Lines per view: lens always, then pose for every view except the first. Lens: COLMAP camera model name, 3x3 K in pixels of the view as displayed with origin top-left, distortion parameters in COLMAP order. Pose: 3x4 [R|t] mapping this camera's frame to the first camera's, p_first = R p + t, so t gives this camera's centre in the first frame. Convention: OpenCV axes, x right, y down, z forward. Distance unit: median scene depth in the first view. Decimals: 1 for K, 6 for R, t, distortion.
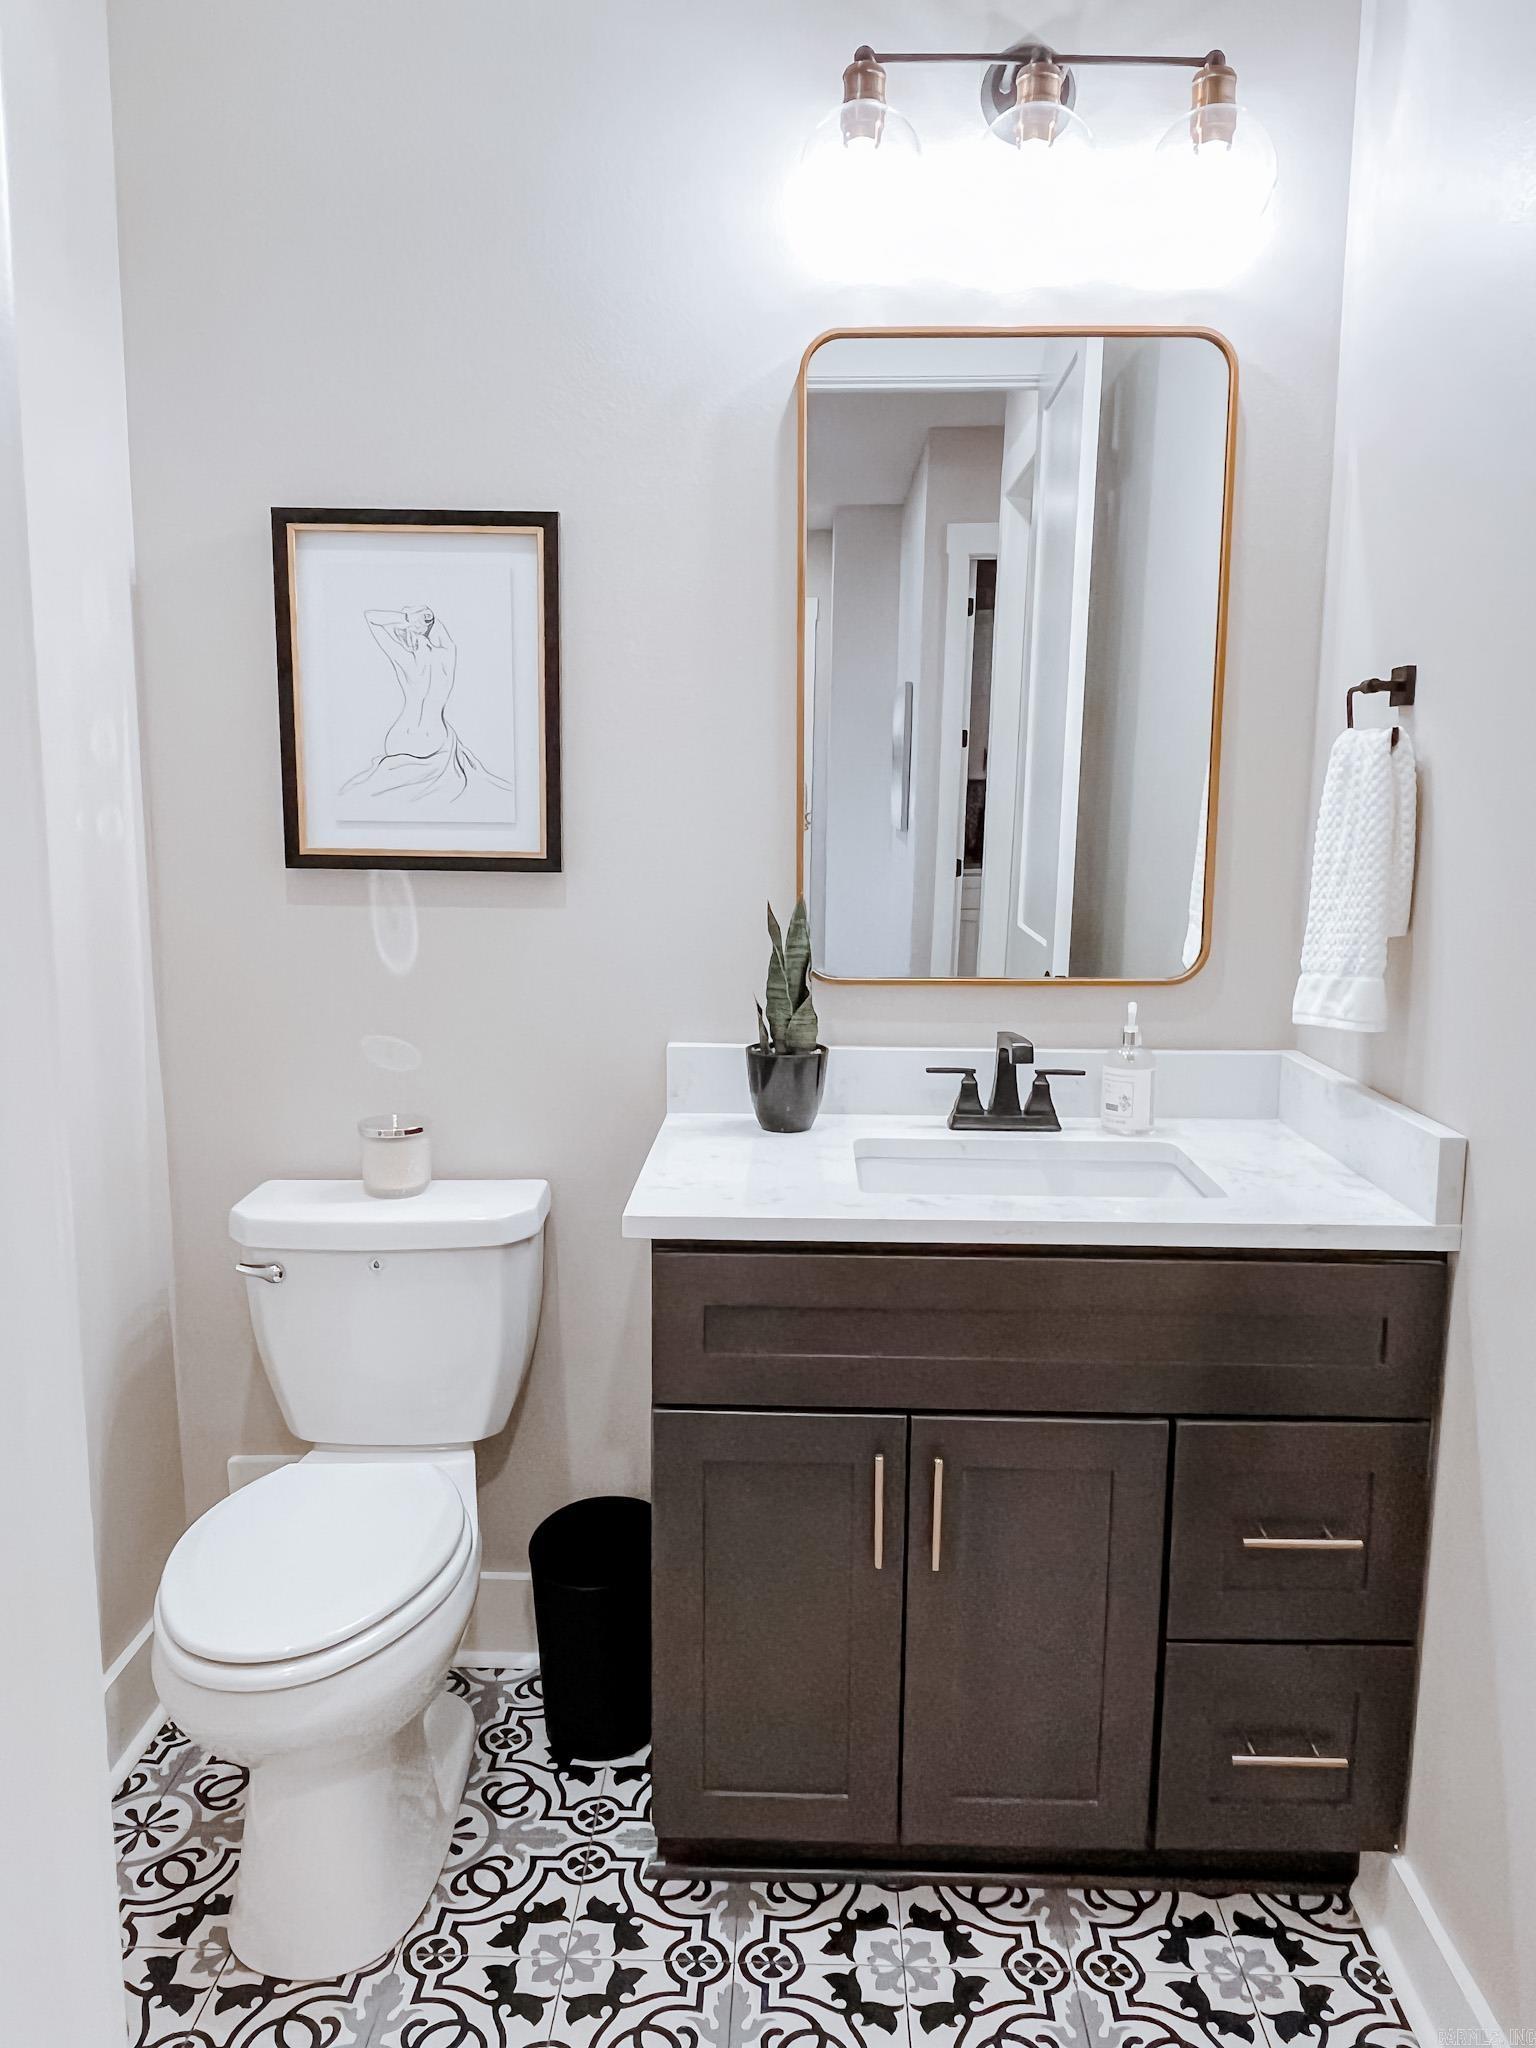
lens RADIAL K [[1430.8, 0, 770.1], [0, 1430.8, 1026.1], [0, 0, 1]] dist [-0.009000, -0.000181]
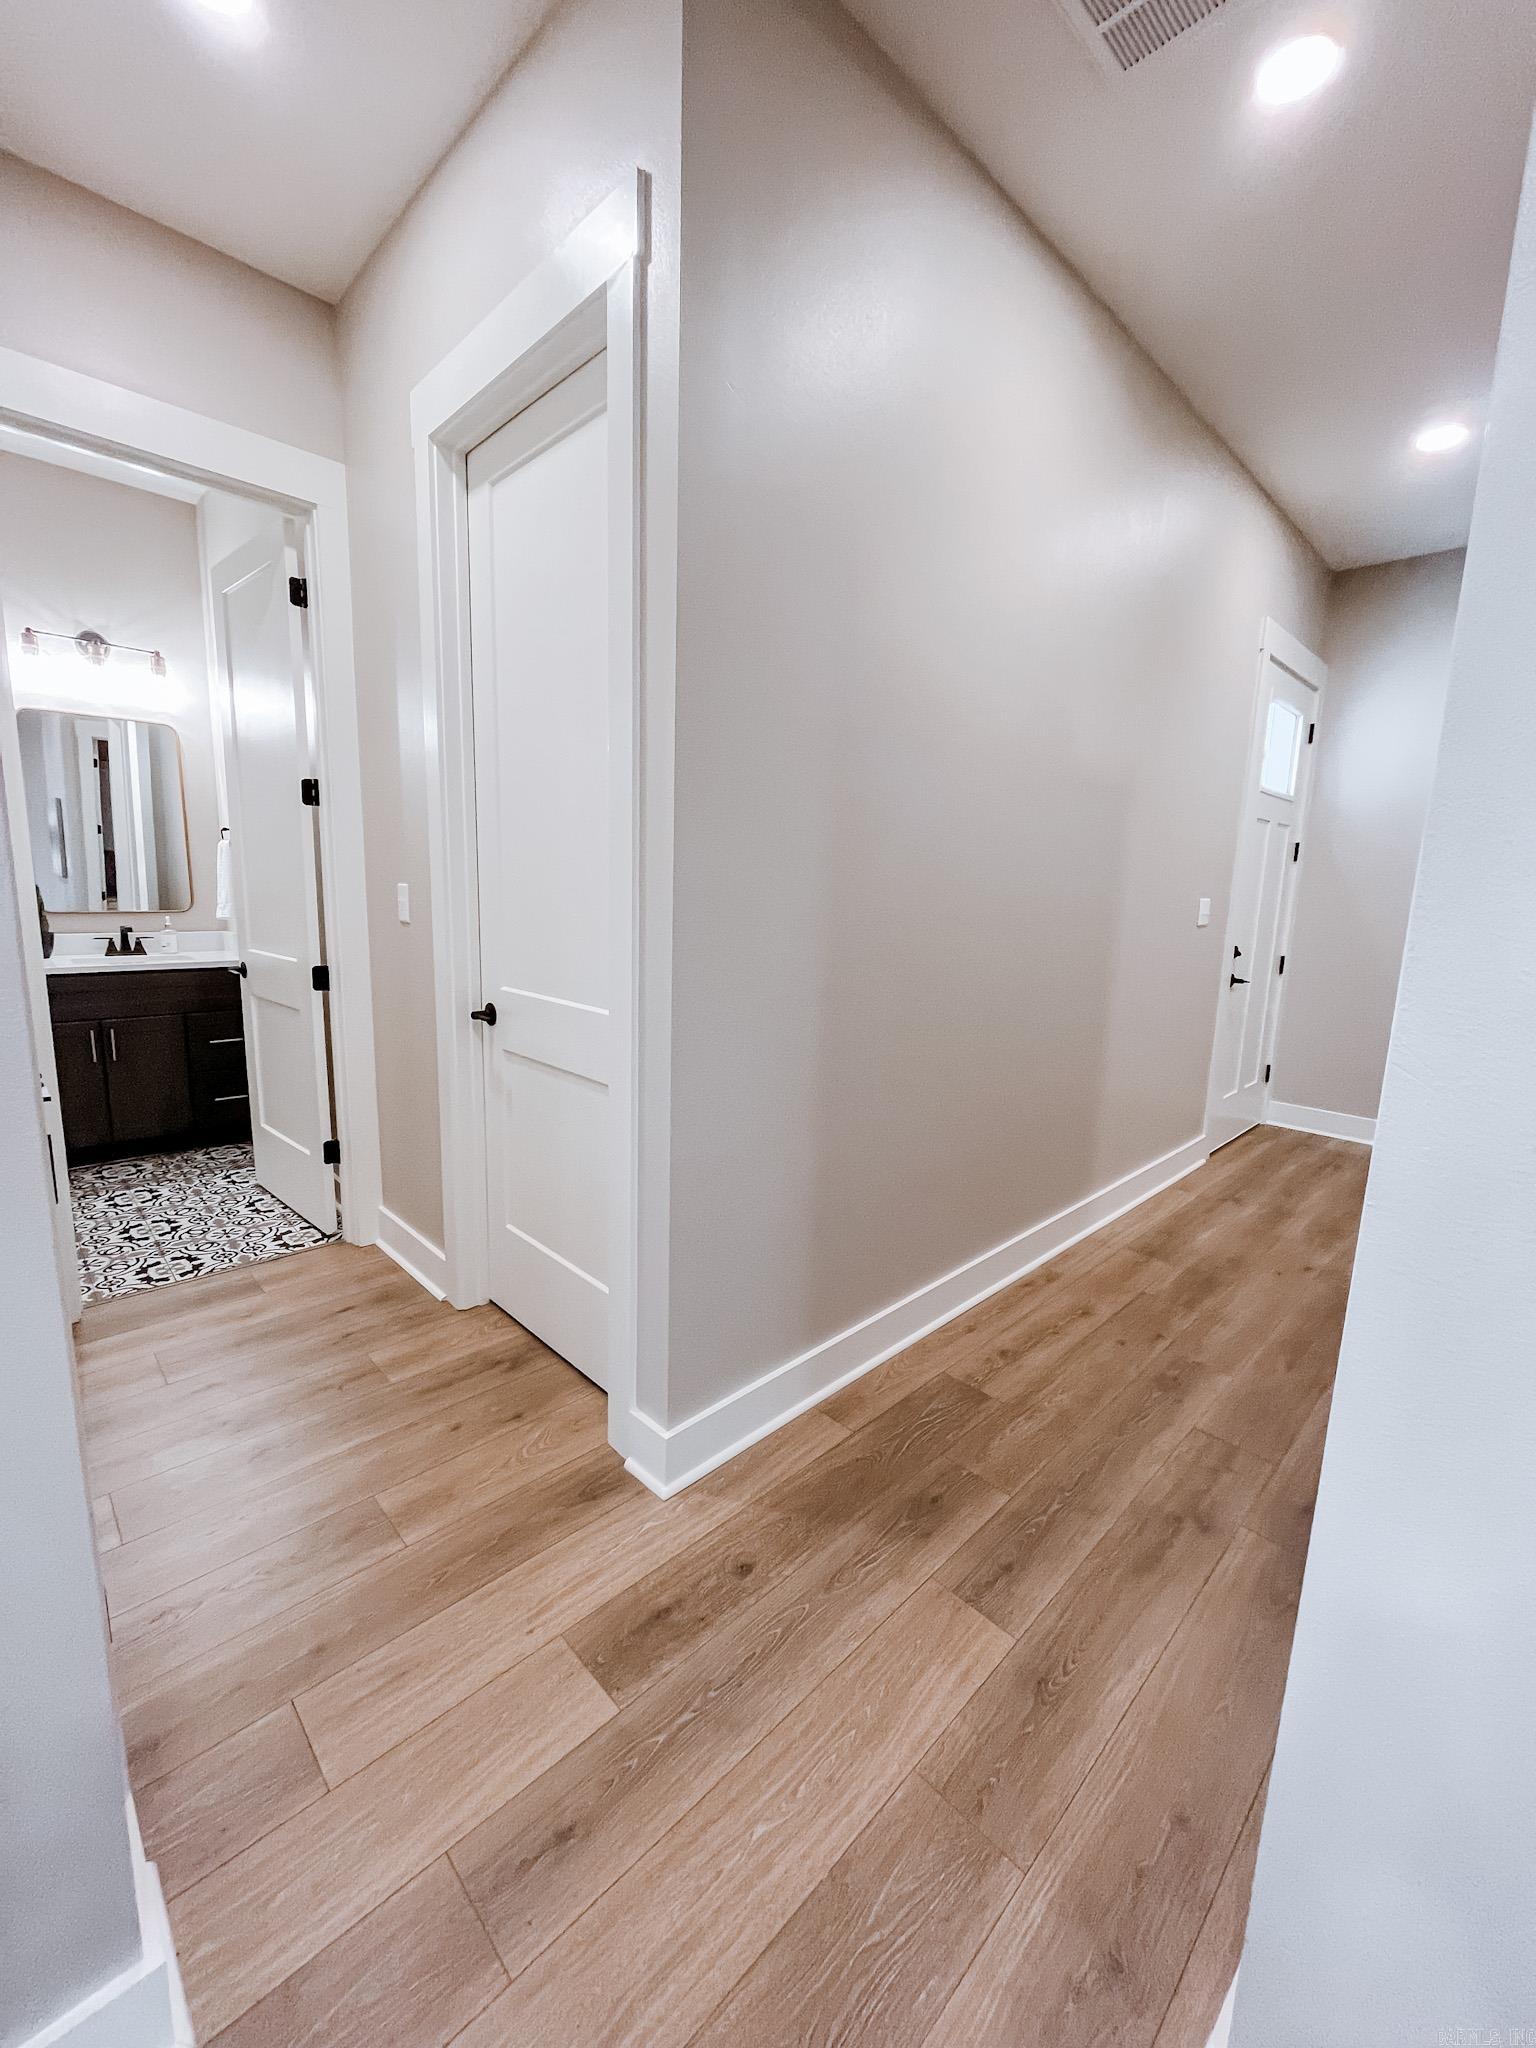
lens RADIAL K [[829.7, 0, 779.8], [0, 829.7, 1015.4], [0, 0, 1]] dist [0.000195, 0.000045]
pose [[0.693997, -0.103042, 0.712566, -0.170377], [0.094813, 0.994166, 0.051421, 0.255028], [-0.713708, 0.031875, 0.699718, -1.424173]]
